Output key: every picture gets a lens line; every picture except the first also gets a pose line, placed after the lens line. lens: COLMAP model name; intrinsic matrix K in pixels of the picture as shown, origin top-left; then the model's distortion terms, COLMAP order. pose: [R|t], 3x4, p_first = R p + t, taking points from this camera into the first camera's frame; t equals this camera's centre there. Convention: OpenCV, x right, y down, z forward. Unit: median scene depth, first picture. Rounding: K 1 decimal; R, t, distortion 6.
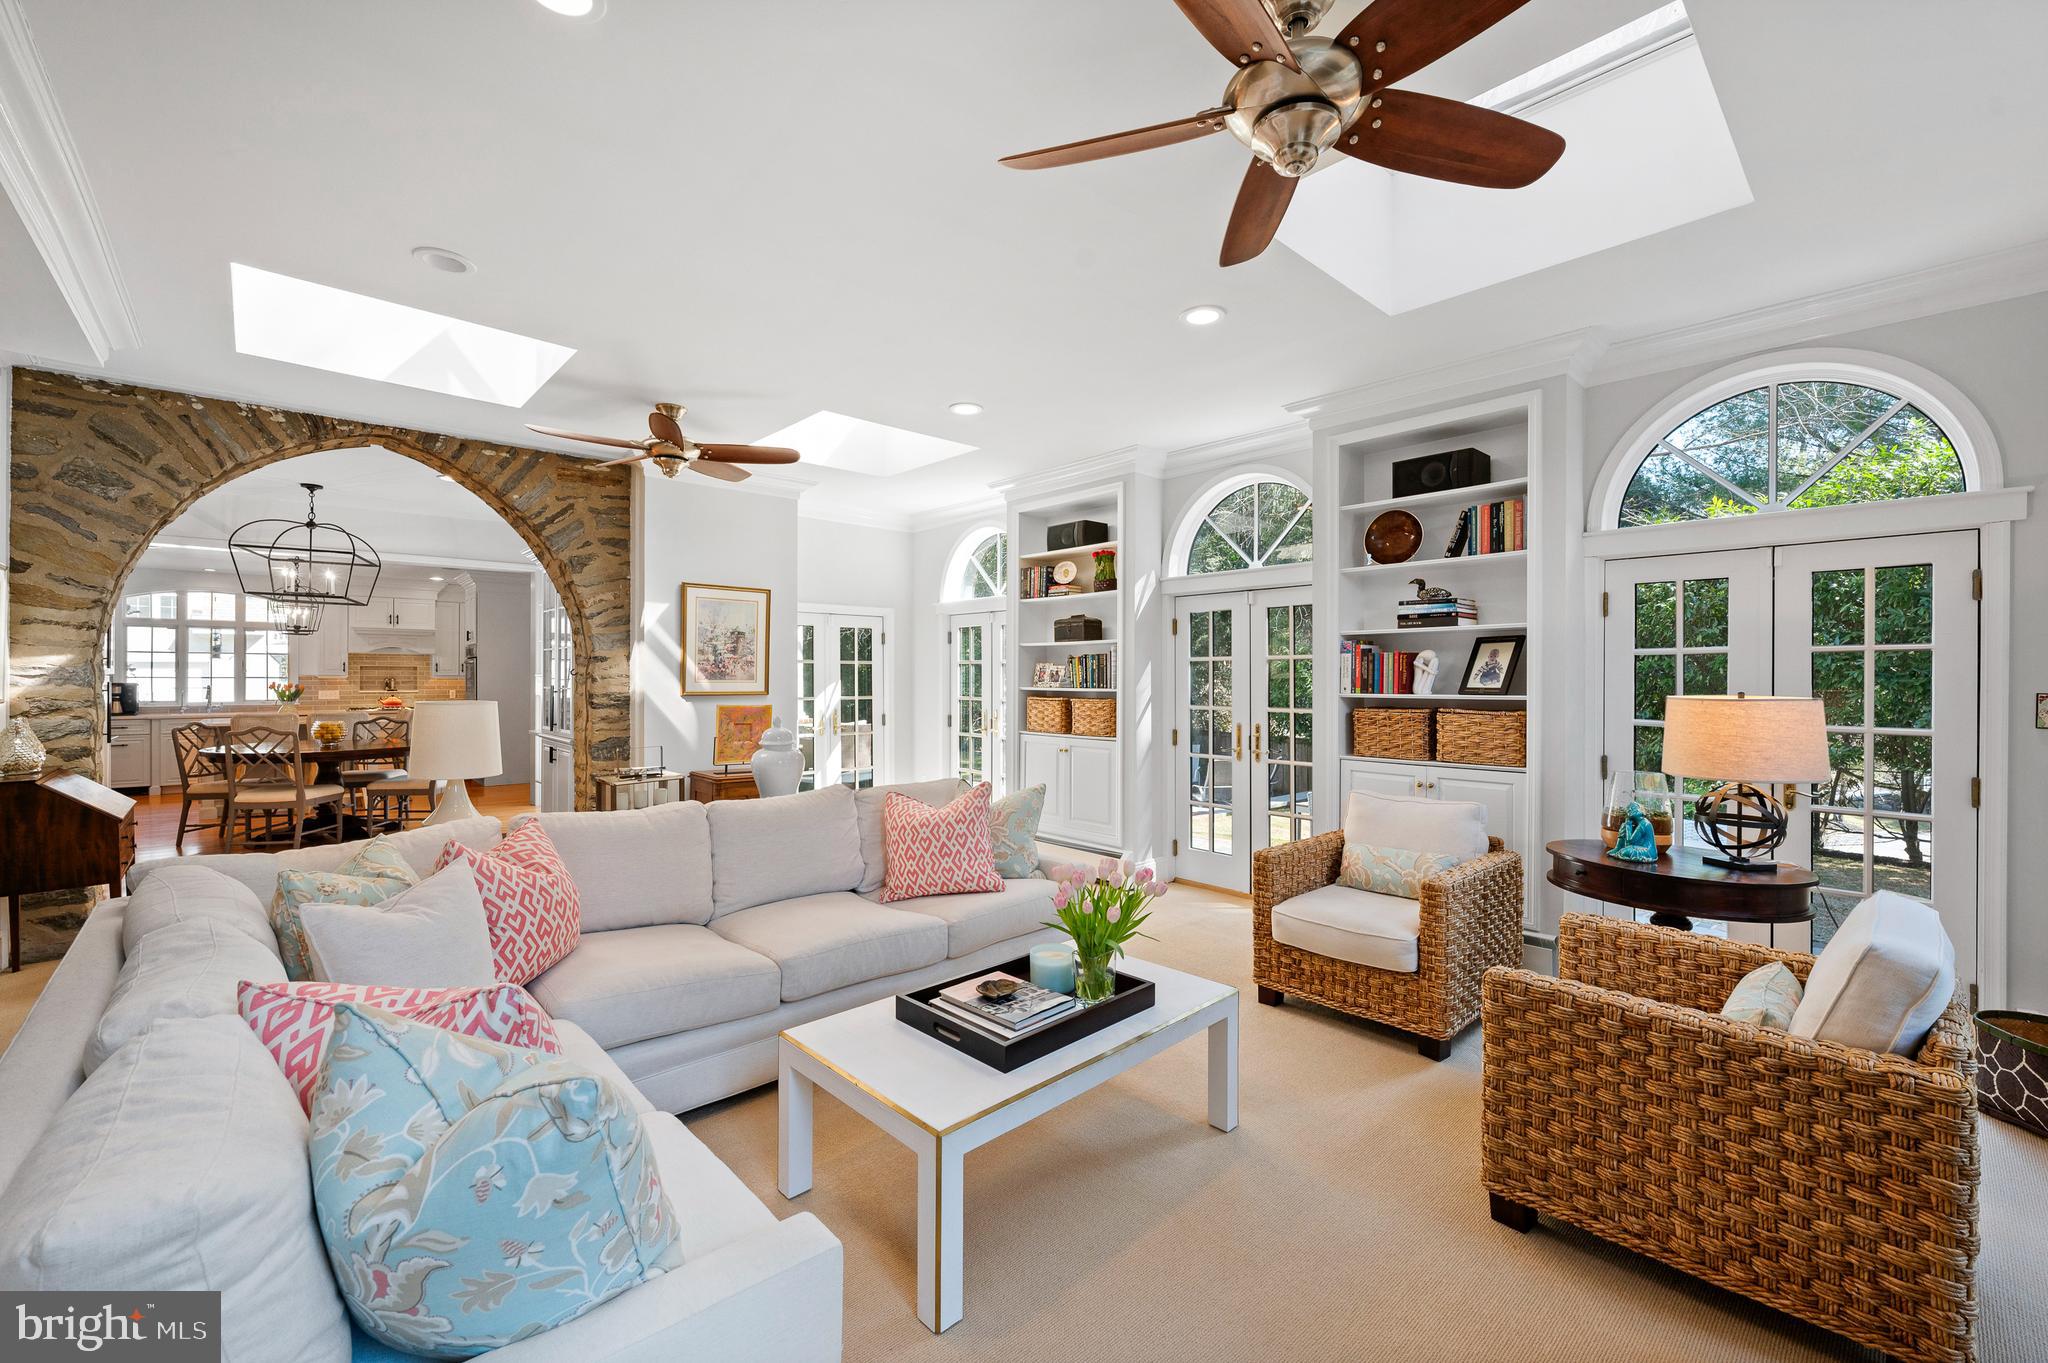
lens RADIAL K [[825.6, 0, 1021.4], [0, 825.6, 678.3], [0, 0, 1]] dist [0.000002, 0.000042]
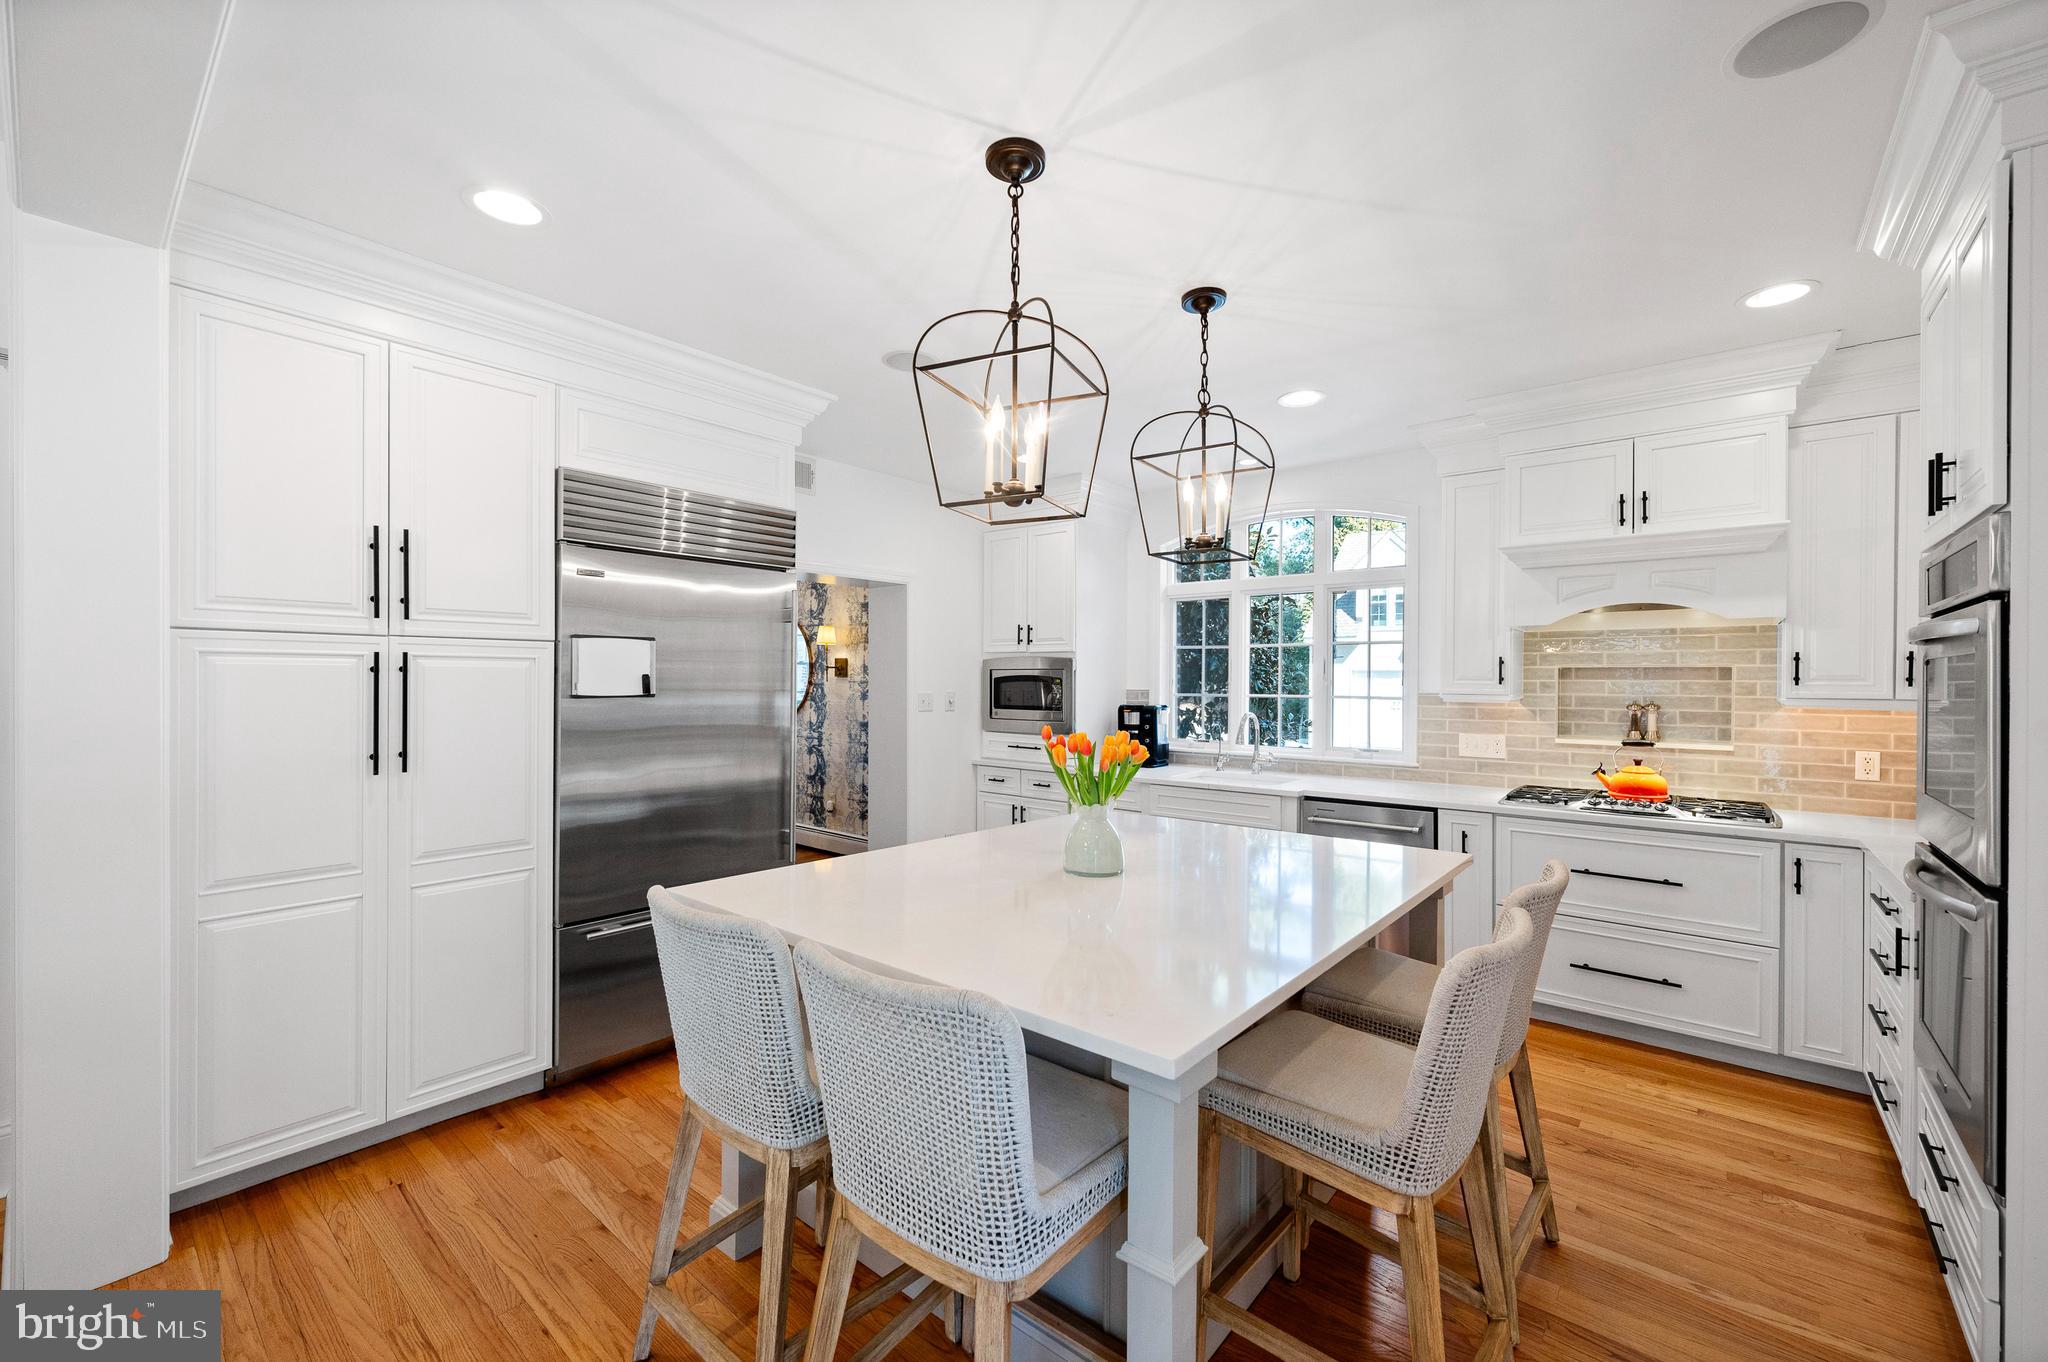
lens RADIAL K [[825.6, 0, 1020.3], [0, 825.6, 679.3], [0, 0, 1]] dist [0.000002, 0.000042]
pose [[0.125807, -0.001490, -0.992054, -0.496209], [-0.003478, 0.999992, -0.001943, -0.008370], [0.992049, 0.003695, 0.125801, 0.747639]]
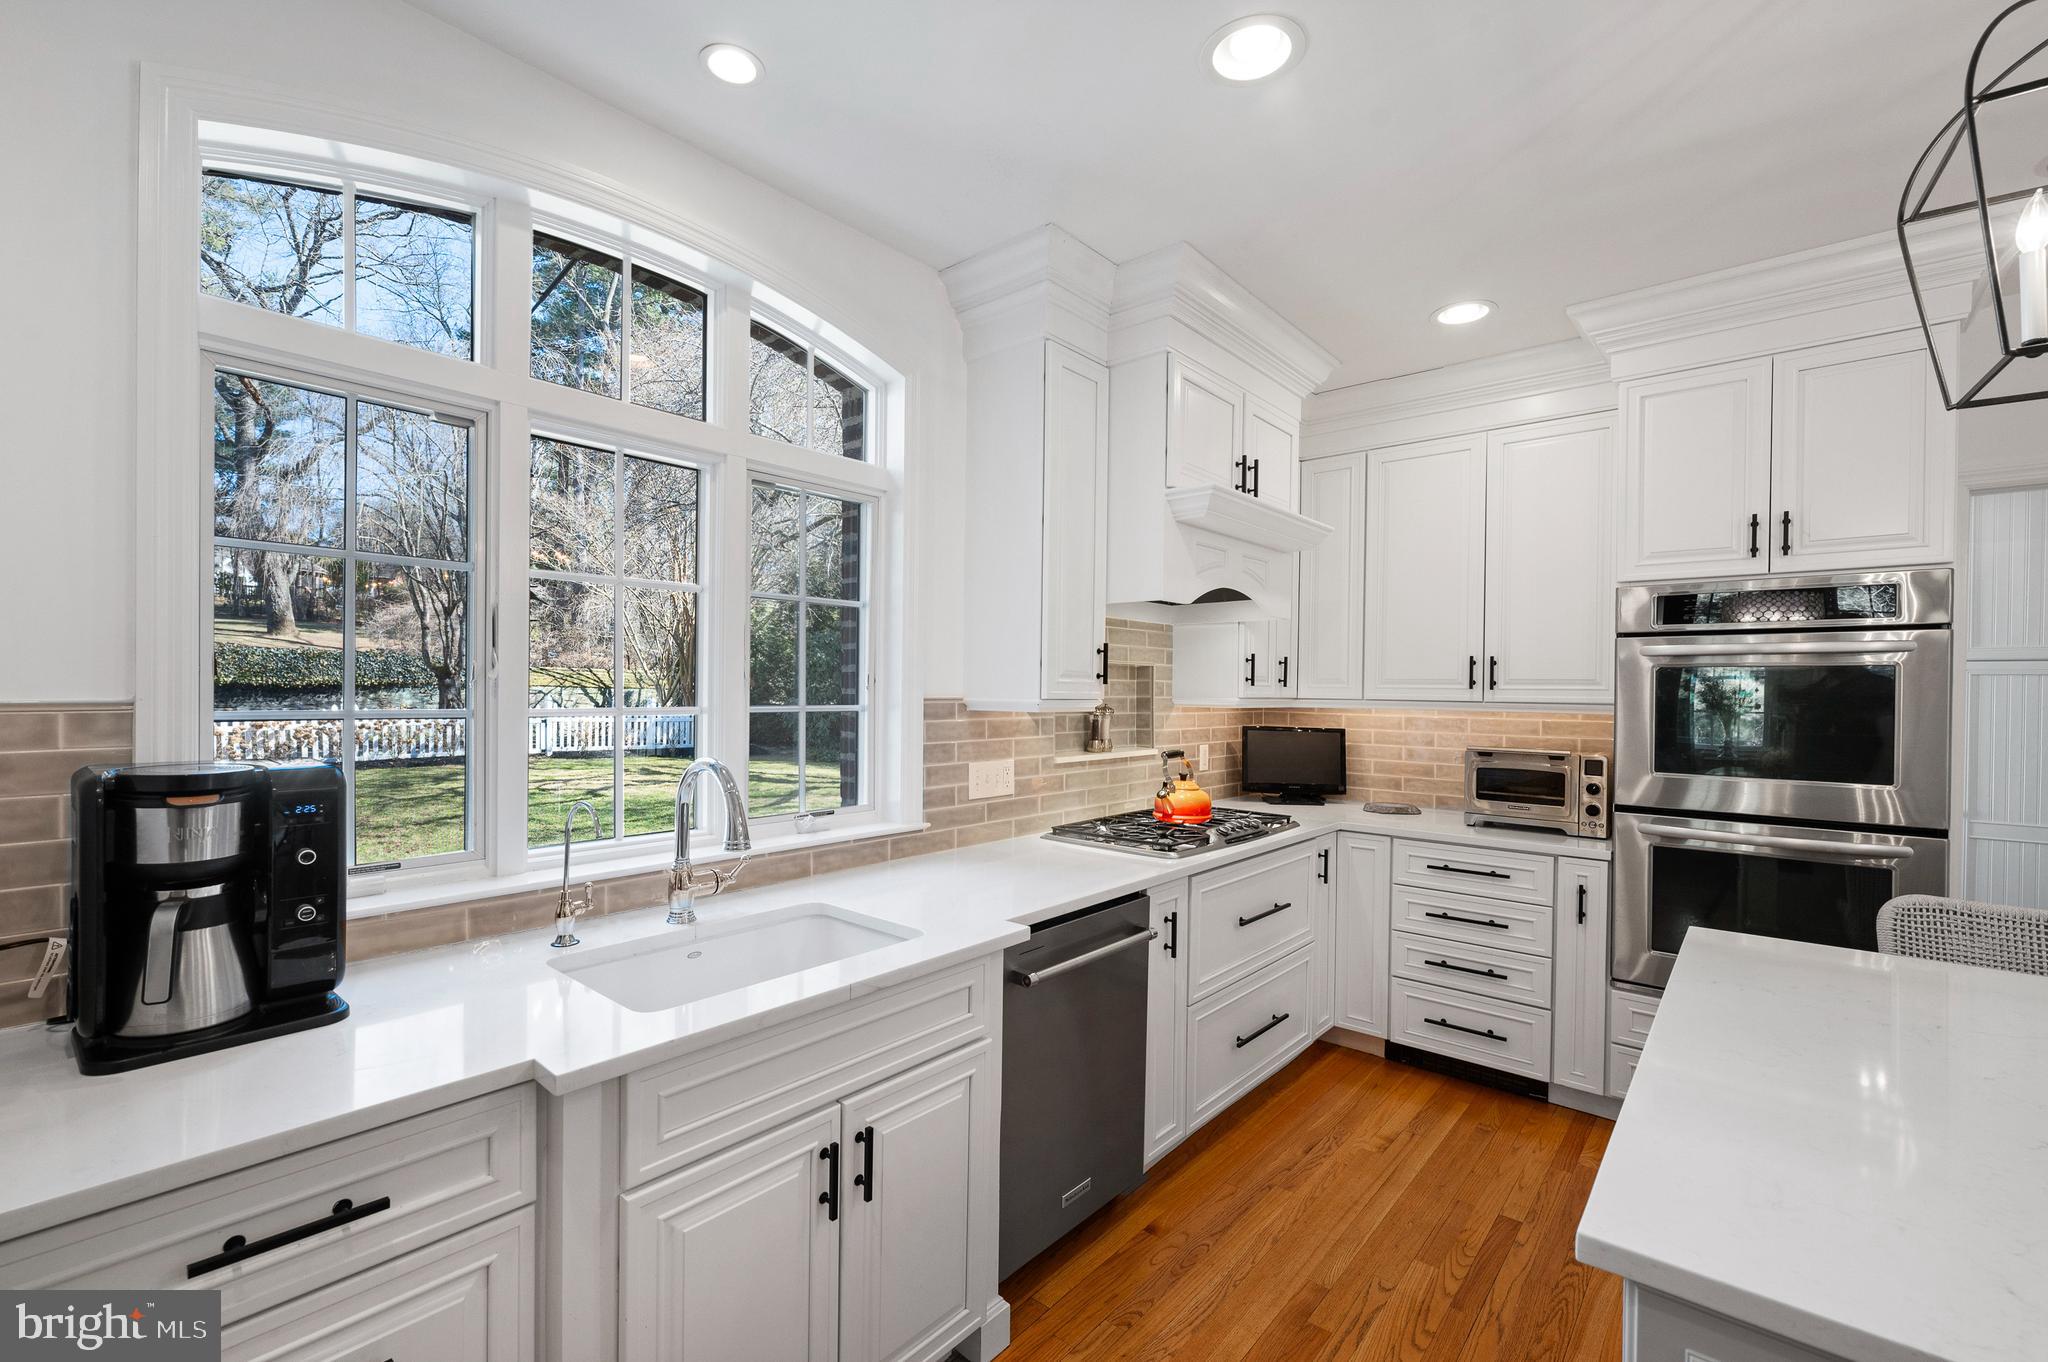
lens RADIAL K [[882.6, 0, 1022.1], [0, 882.6, 691.7], [0, 0, 1]] dist [0.000542, 0.000052]
pose [[0.993078, 0.003815, 0.117399, -0.851741], [-0.004099, 0.999989, 0.002177, -0.005785], [-0.117389, -0.002643, 0.993082, 0.745311]]
